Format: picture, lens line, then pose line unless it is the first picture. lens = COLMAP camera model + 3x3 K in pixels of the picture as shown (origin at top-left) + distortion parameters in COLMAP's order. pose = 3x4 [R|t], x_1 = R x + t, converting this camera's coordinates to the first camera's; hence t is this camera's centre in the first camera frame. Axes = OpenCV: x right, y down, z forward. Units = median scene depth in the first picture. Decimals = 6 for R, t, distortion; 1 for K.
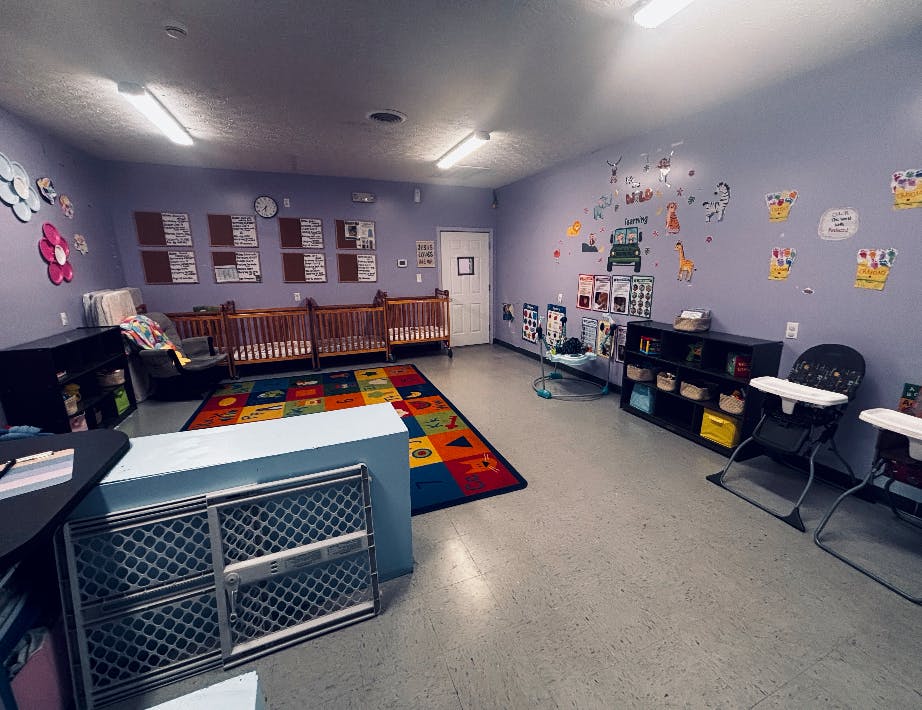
lens RADIAL K [[394.4, 0, 477.4], [0, 394.4, 355.1], [0, 0, 1]] dist [0.012787, -0.000846]
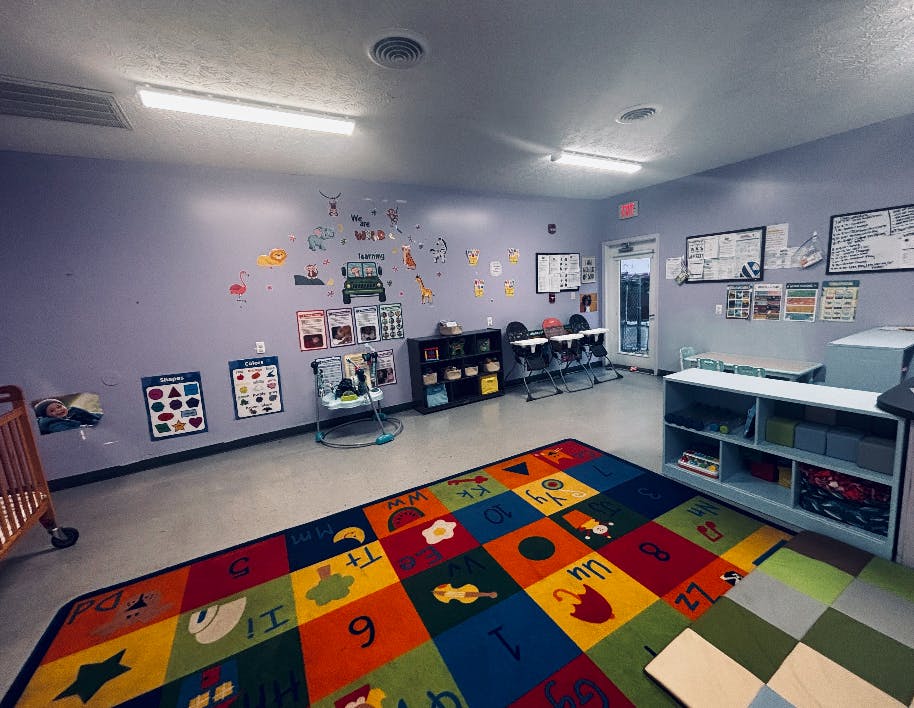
lens RADIAL K [[391.0, 0, 474.6], [0, 391.0, 353.4], [0, 0, 1]] dist [0.012787, -0.000846]
pose [[-0.140389, -0.155641, 0.977787, -0.630490], [0.286403, 0.938963, 0.190582, -0.175567], [-0.947768, 0.306797, -0.087244, 0.755622]]
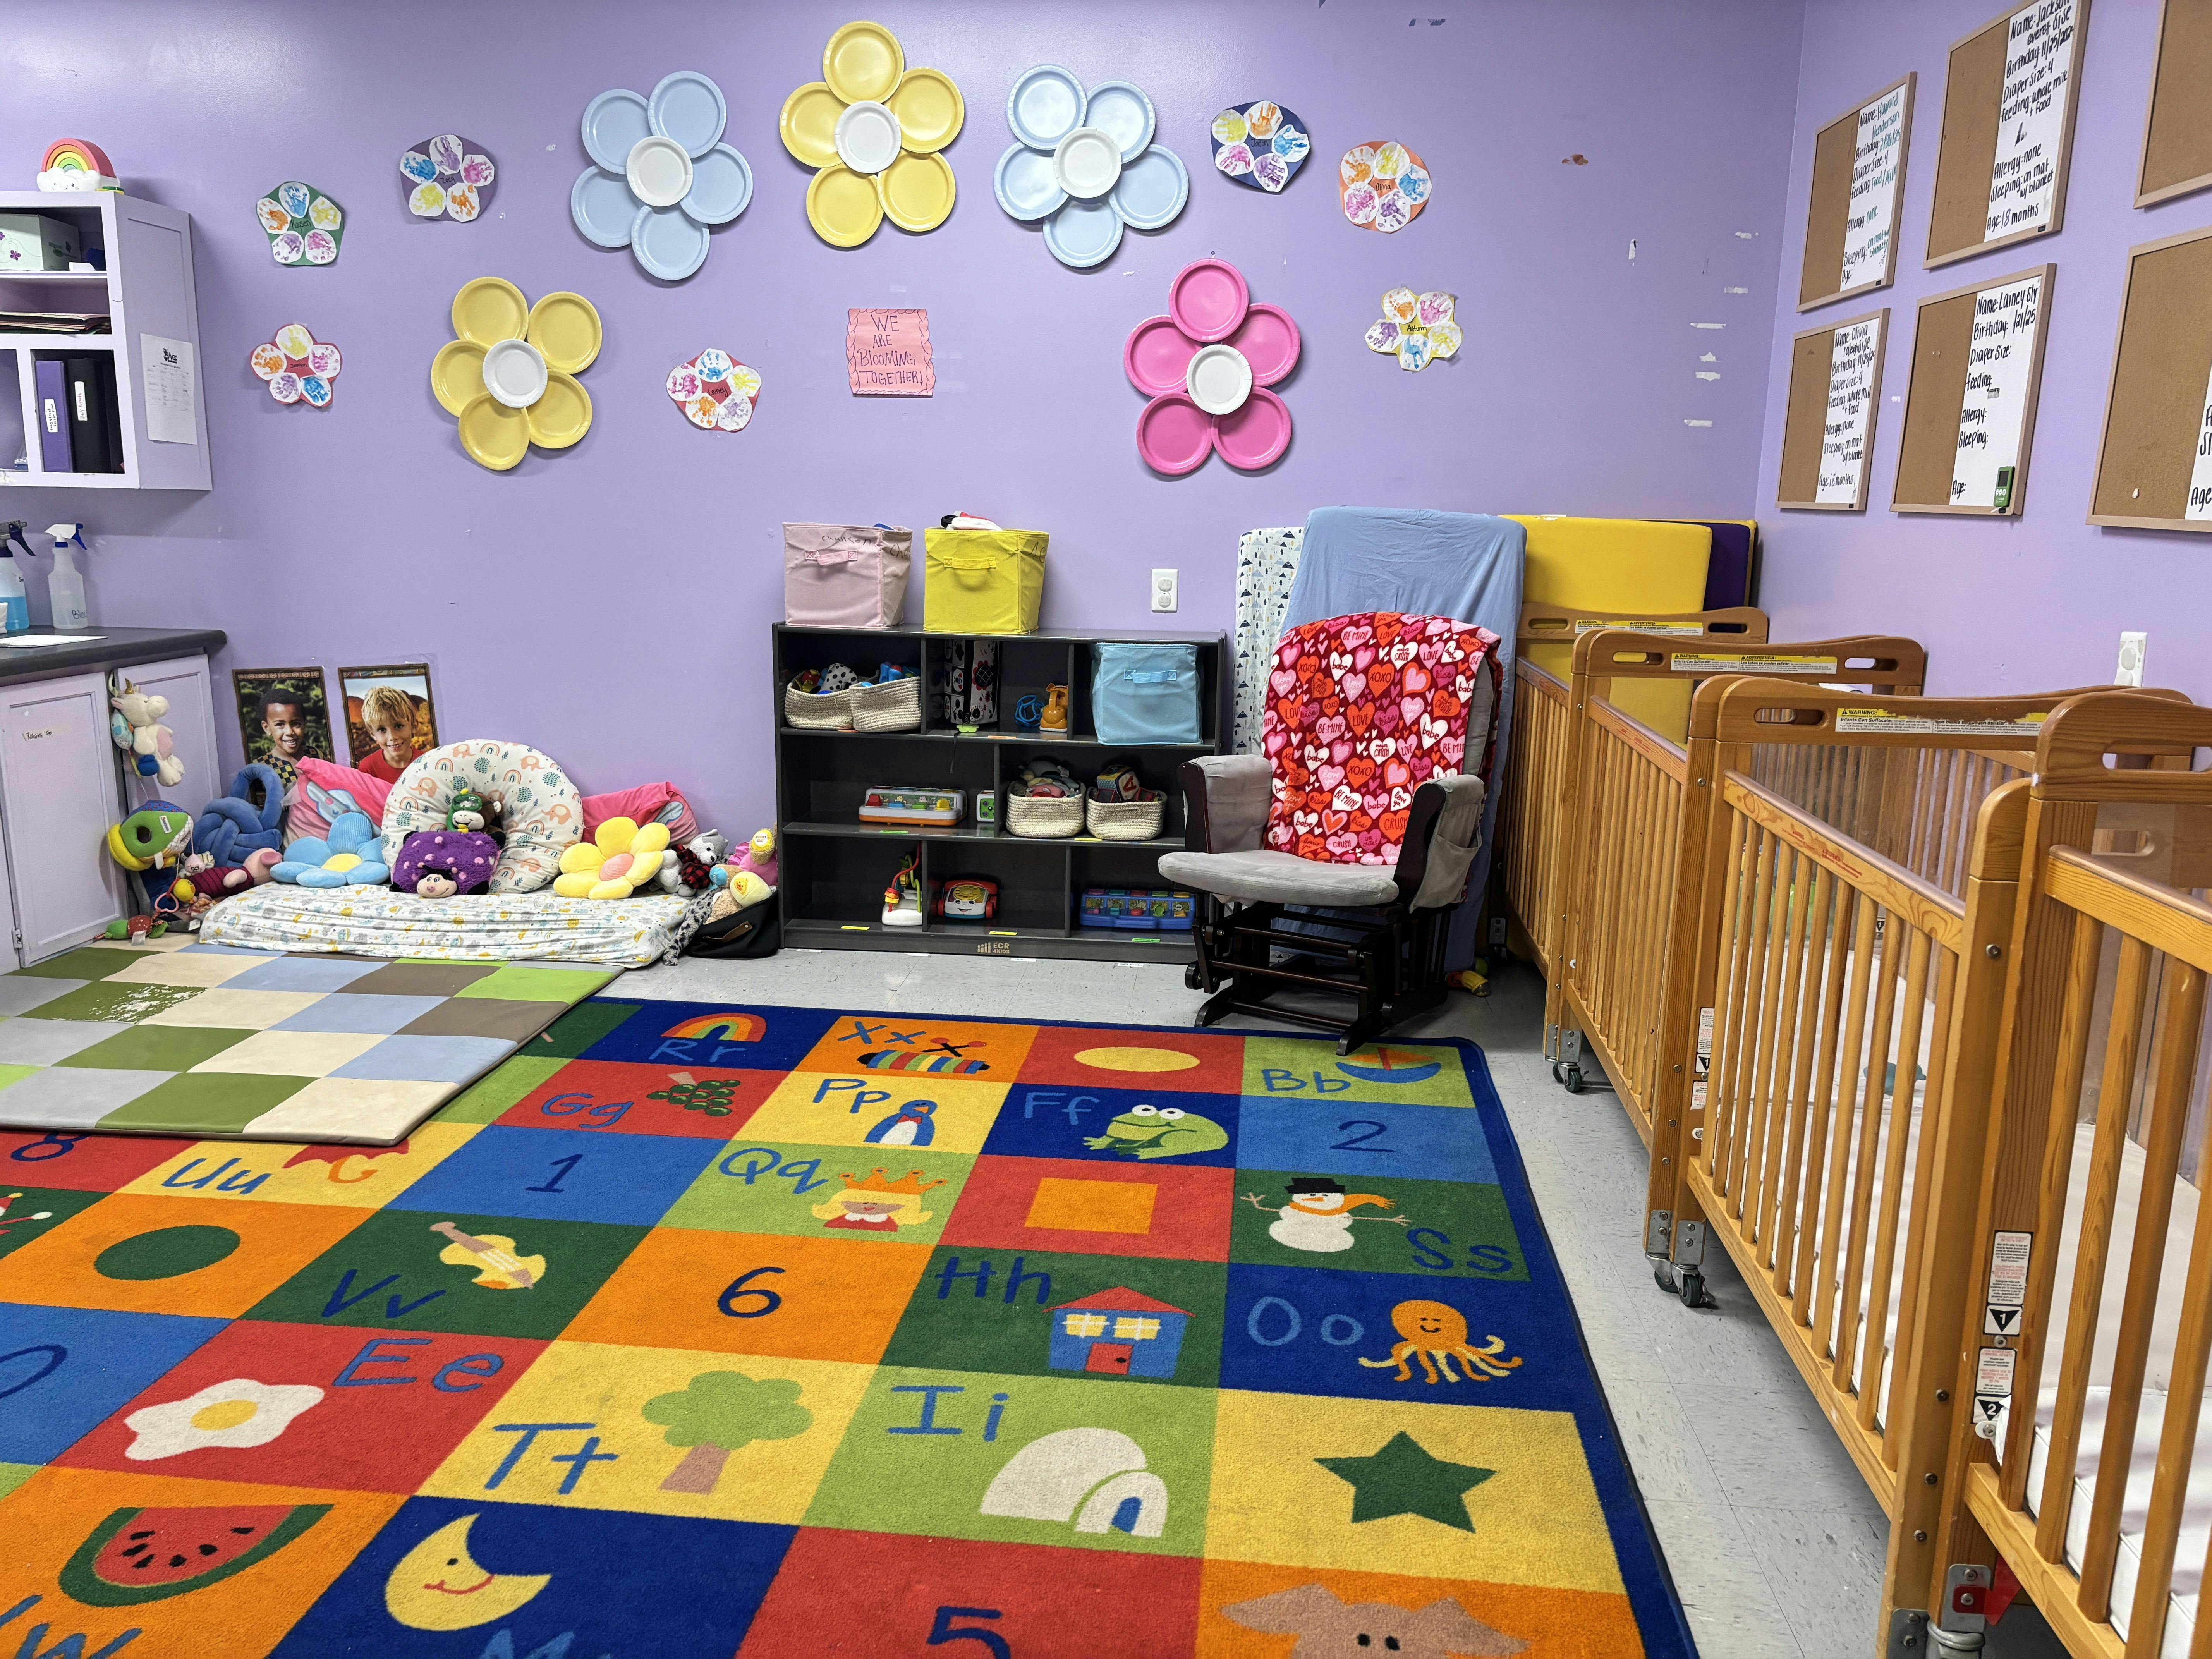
lens RADIAL K [[1648.6, 0, 1096.4], [0, 1648.6, 839.3], [0, 0, 1]] dist [0.015447, -0.017396]
pose [[-0.474906, 0.171057, -0.863252, 0.084183], [-0.218154, 0.927428, 0.303788, -0.218345], [0.852569, 0.332592, -0.403124, 1.161581]]
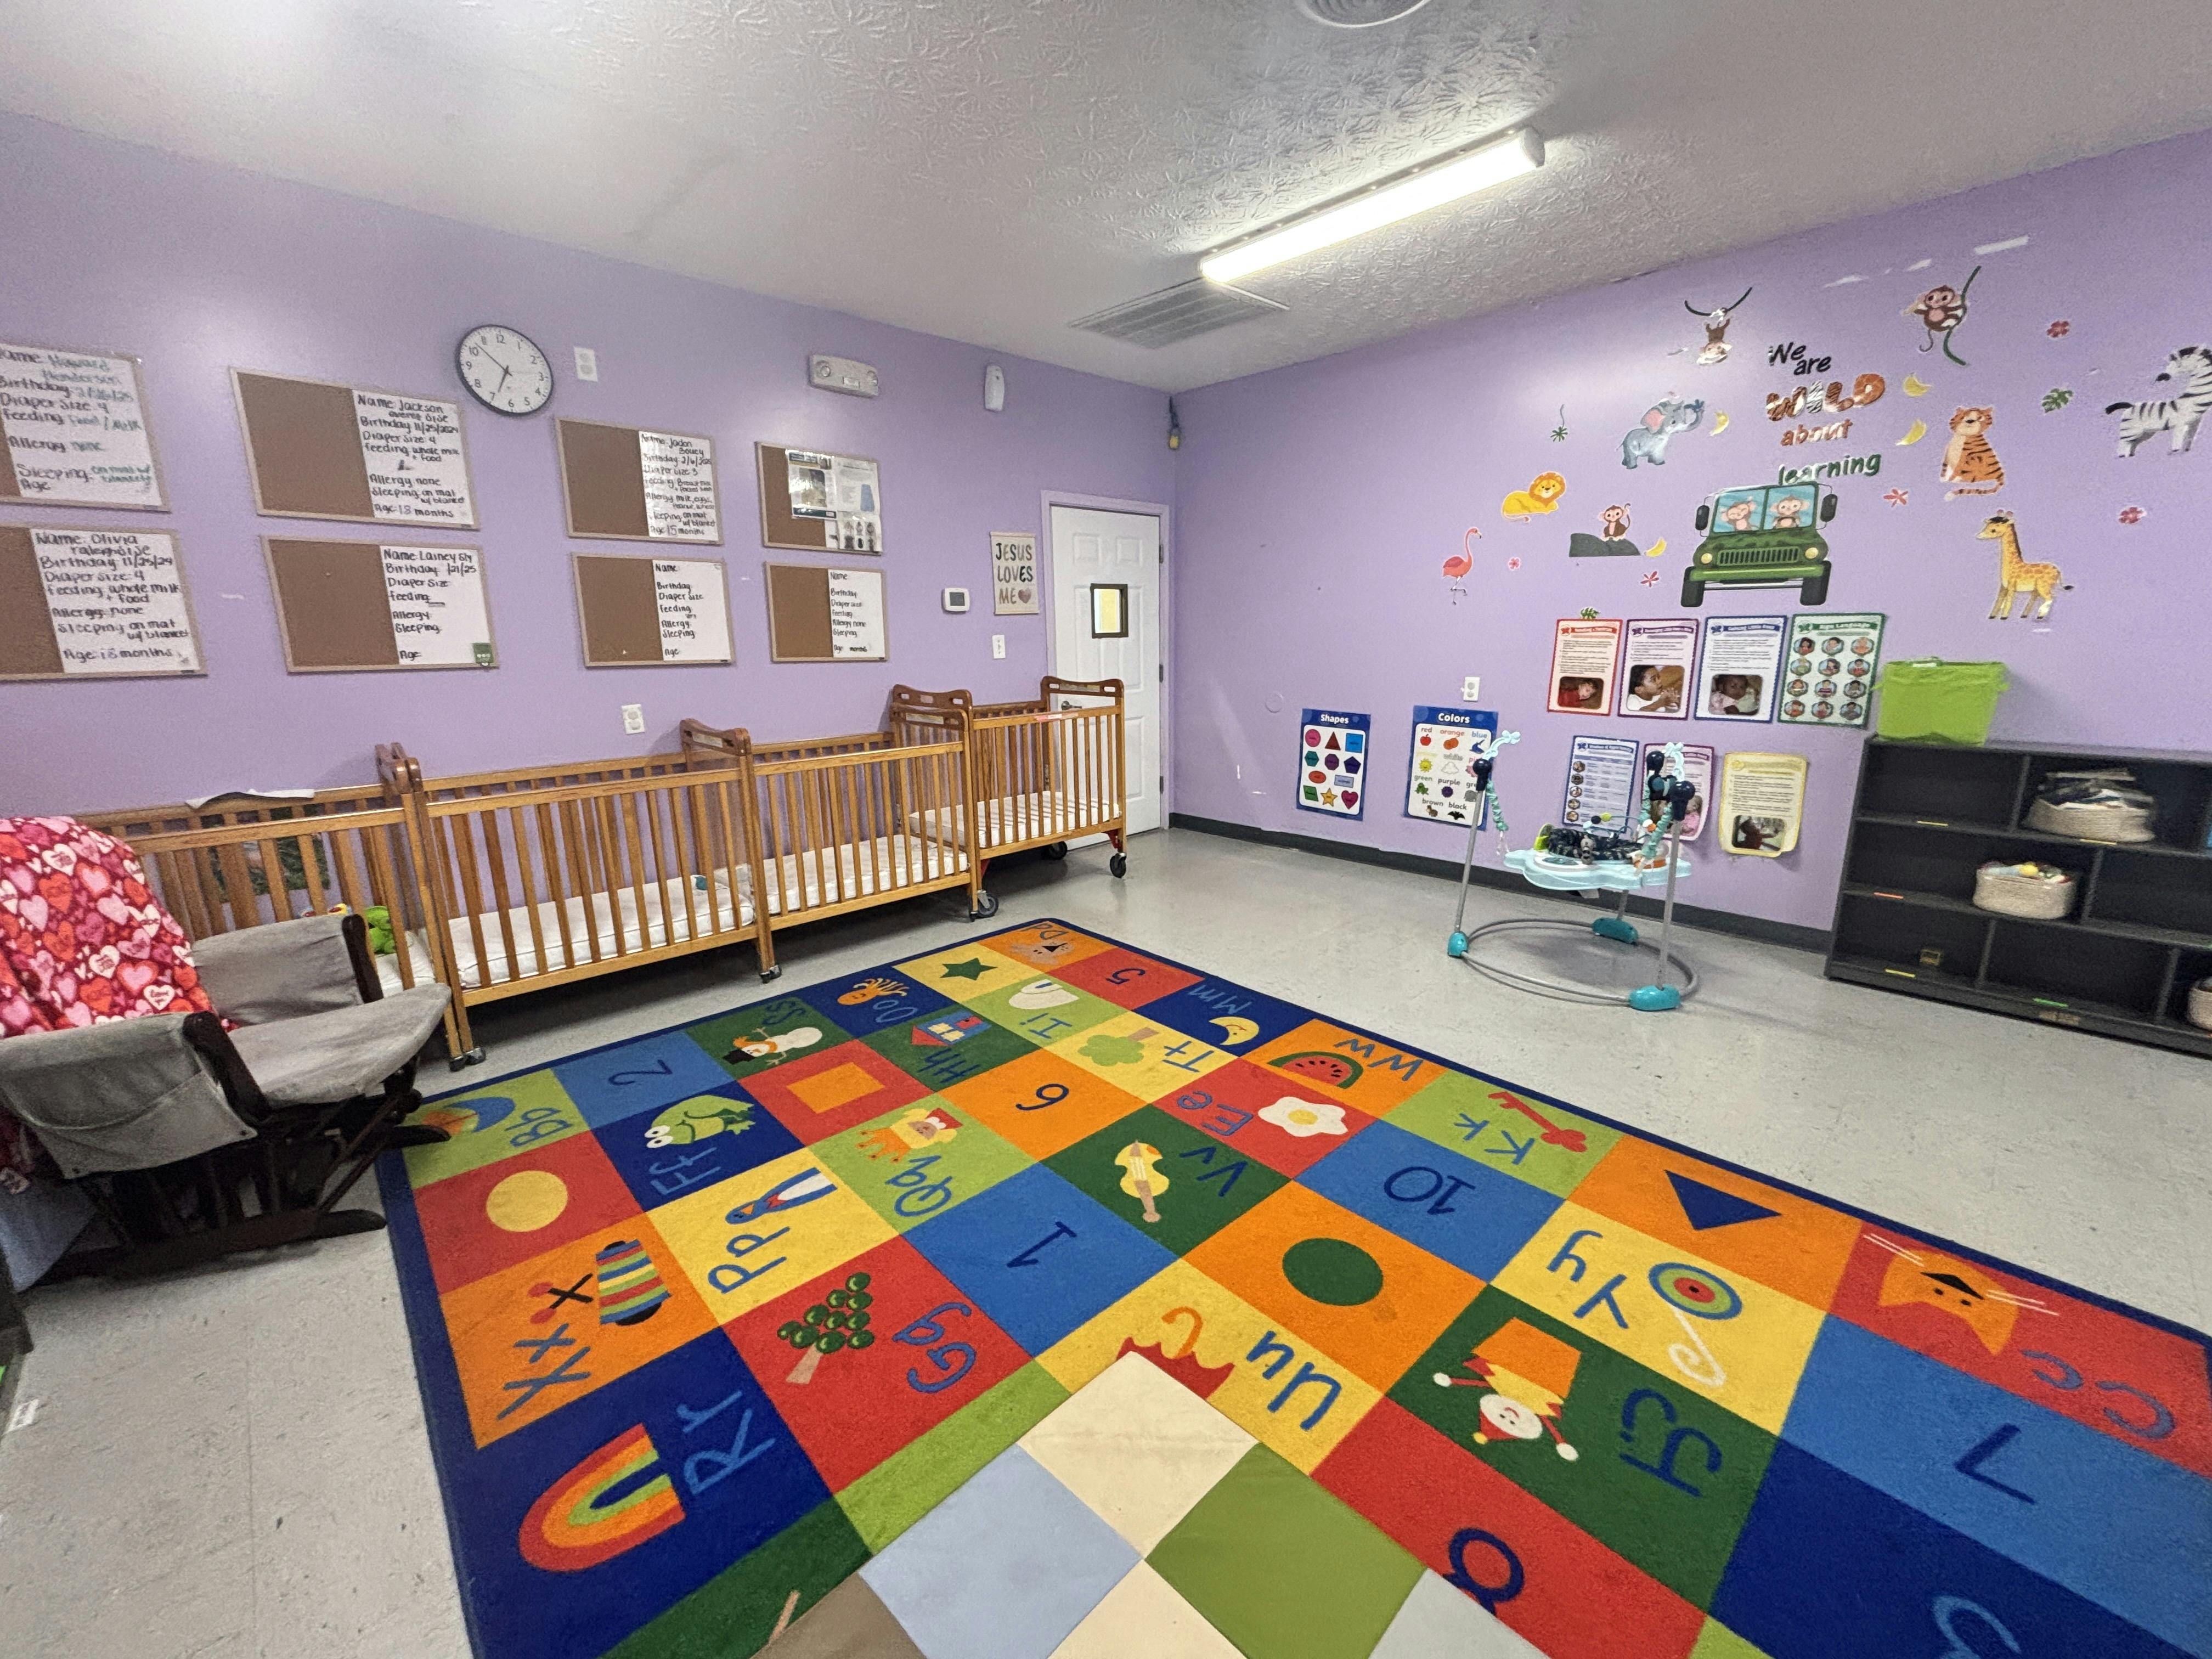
lens RADIAL K [[904.0, 0, 1107.6], [0, 904.0, 819.2], [0, 0, 1]] dist [0.007638, 0.001303]
pose [[0.936079, -0.083108, 0.341831, -0.436680], [0.090533, 0.995877, -0.005794, -0.055448], [-0.339940, 0.036370, 0.939744, 0.369152]]
